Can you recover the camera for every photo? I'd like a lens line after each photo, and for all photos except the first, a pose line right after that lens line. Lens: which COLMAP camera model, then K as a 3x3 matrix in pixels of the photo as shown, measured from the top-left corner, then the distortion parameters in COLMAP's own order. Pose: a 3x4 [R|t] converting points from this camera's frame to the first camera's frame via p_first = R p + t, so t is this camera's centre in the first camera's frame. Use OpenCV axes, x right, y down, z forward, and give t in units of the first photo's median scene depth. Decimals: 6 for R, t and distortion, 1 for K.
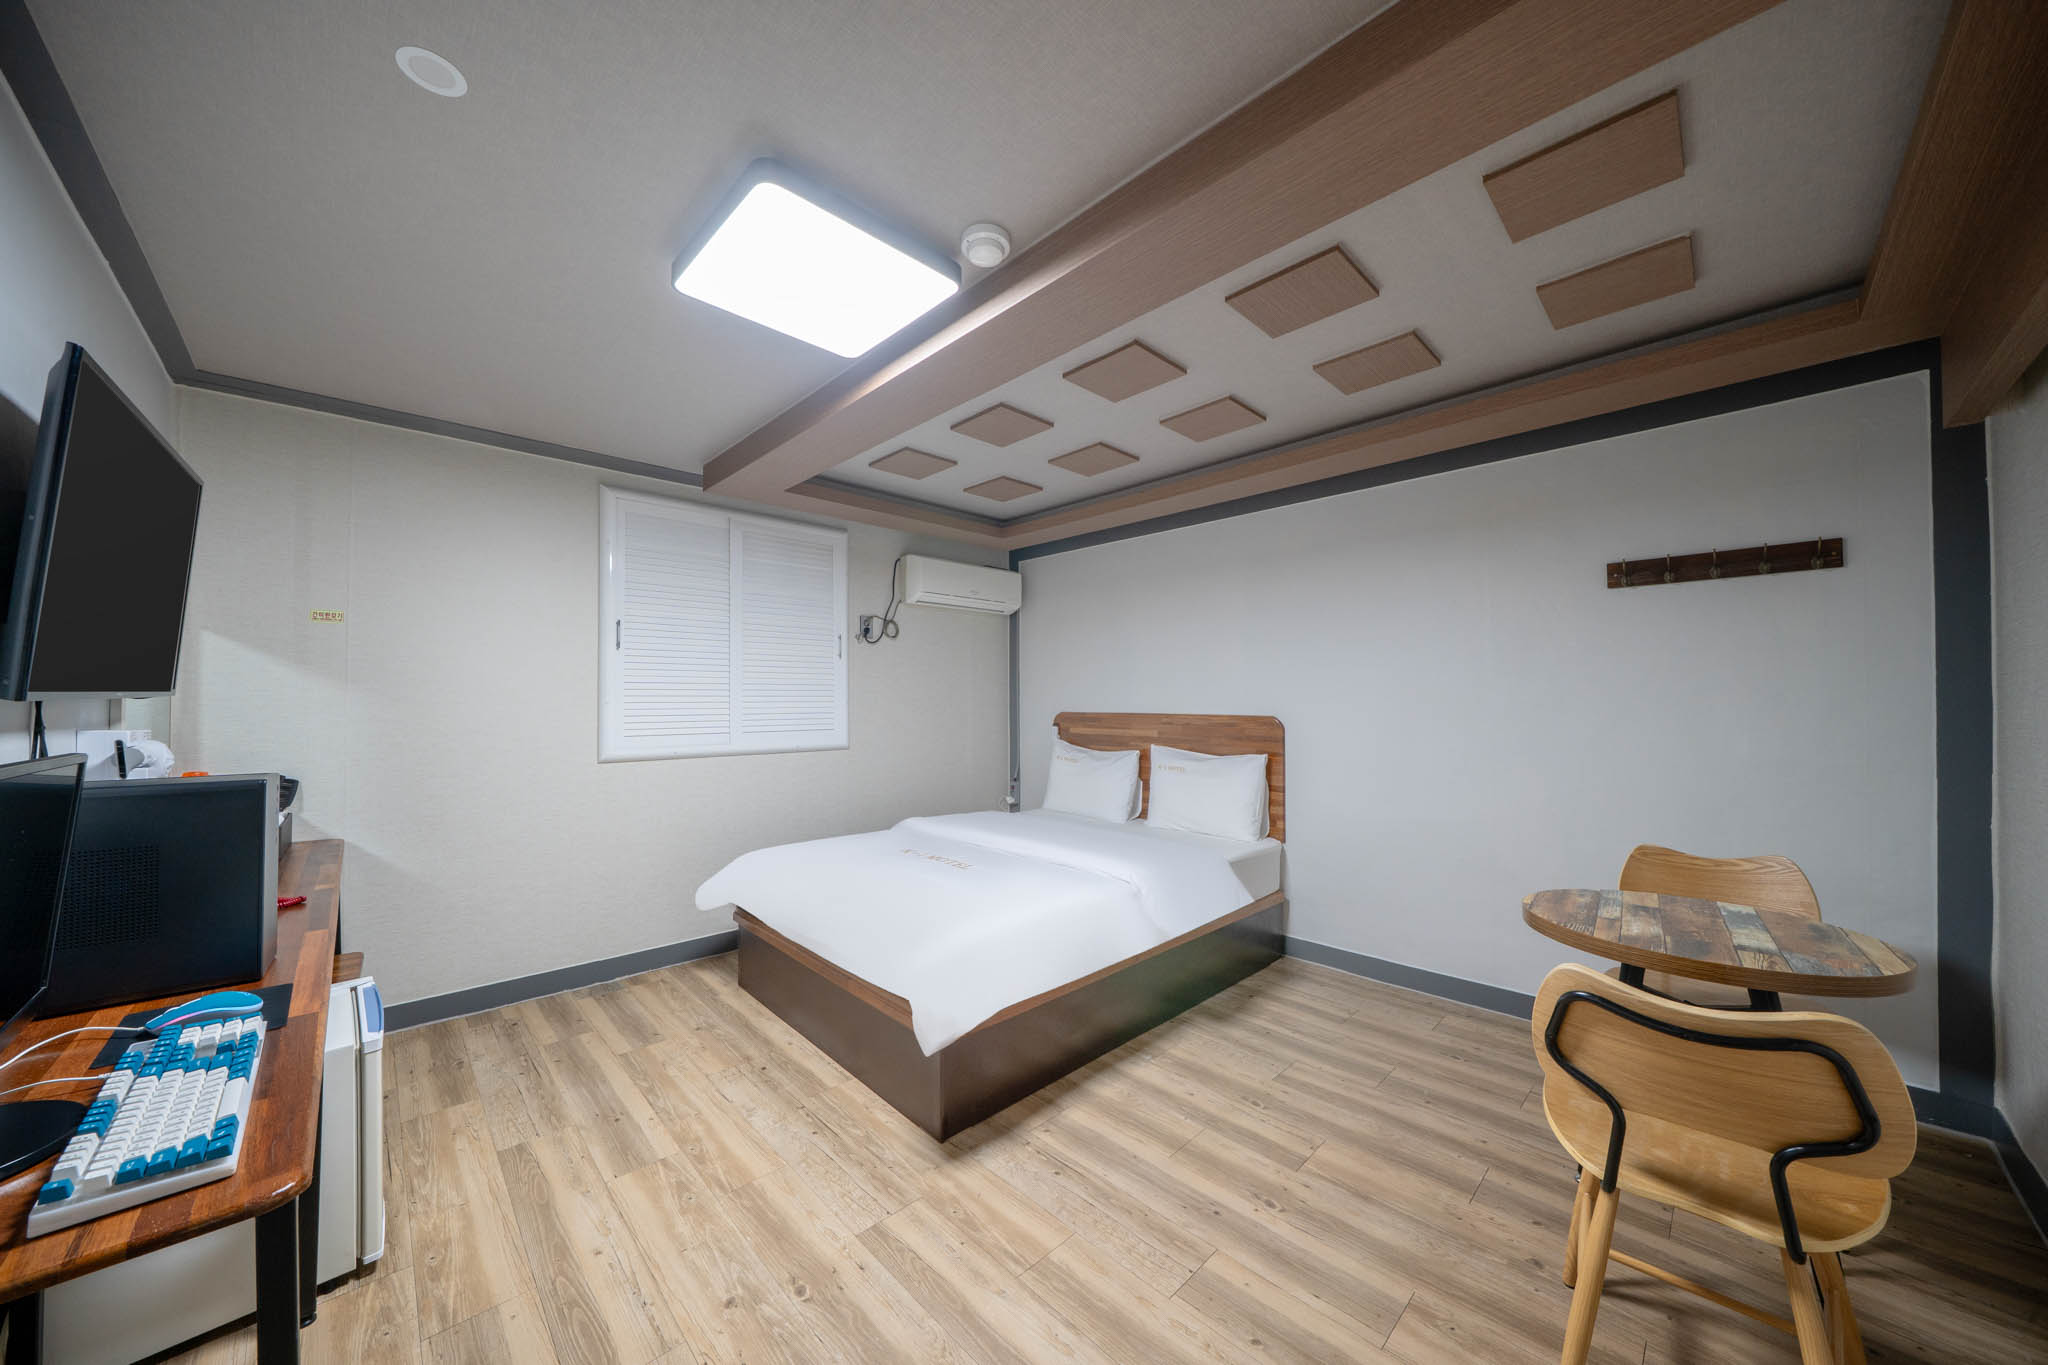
lens RADIAL K [[702.7, 0, 1008.1], [0, 702.7, 686.1], [0, 0, 1]] dist [-0.000691, -0.000392]
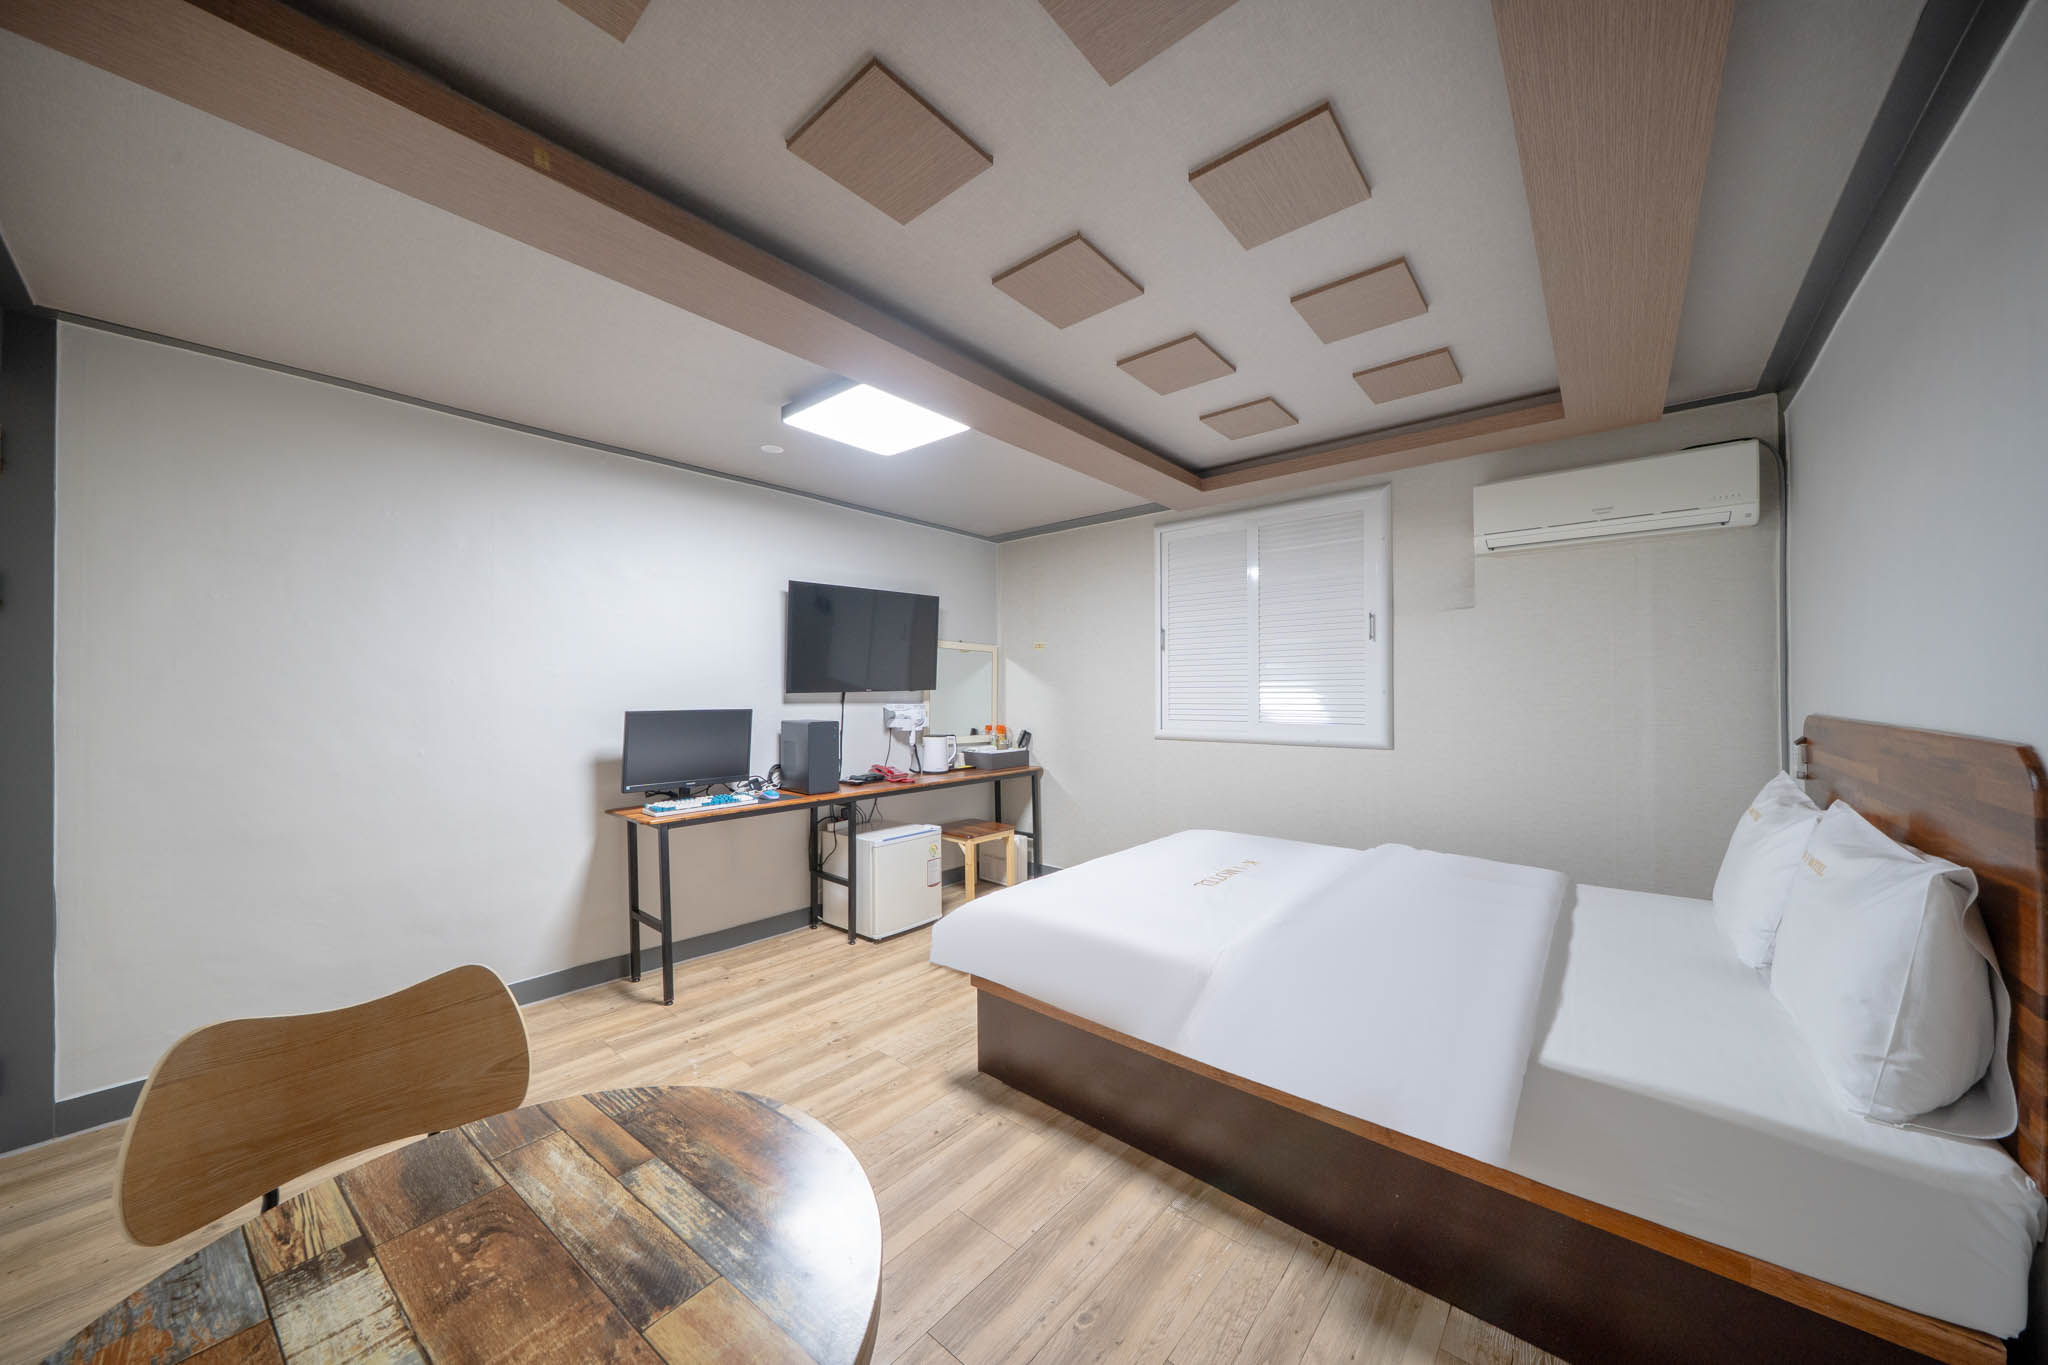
lens RADIAL K [[702.7, 0, 1021.3], [0, 702.7, 696.4], [0, 0, 1]] dist [-0.000691, -0.000392]
pose [[0.129573, 0.007517, -0.991541, 0.863472], [0.019219, 0.999764, 0.010091, 0.012183], [0.991384, -0.020364, 0.129398, 0.767542]]
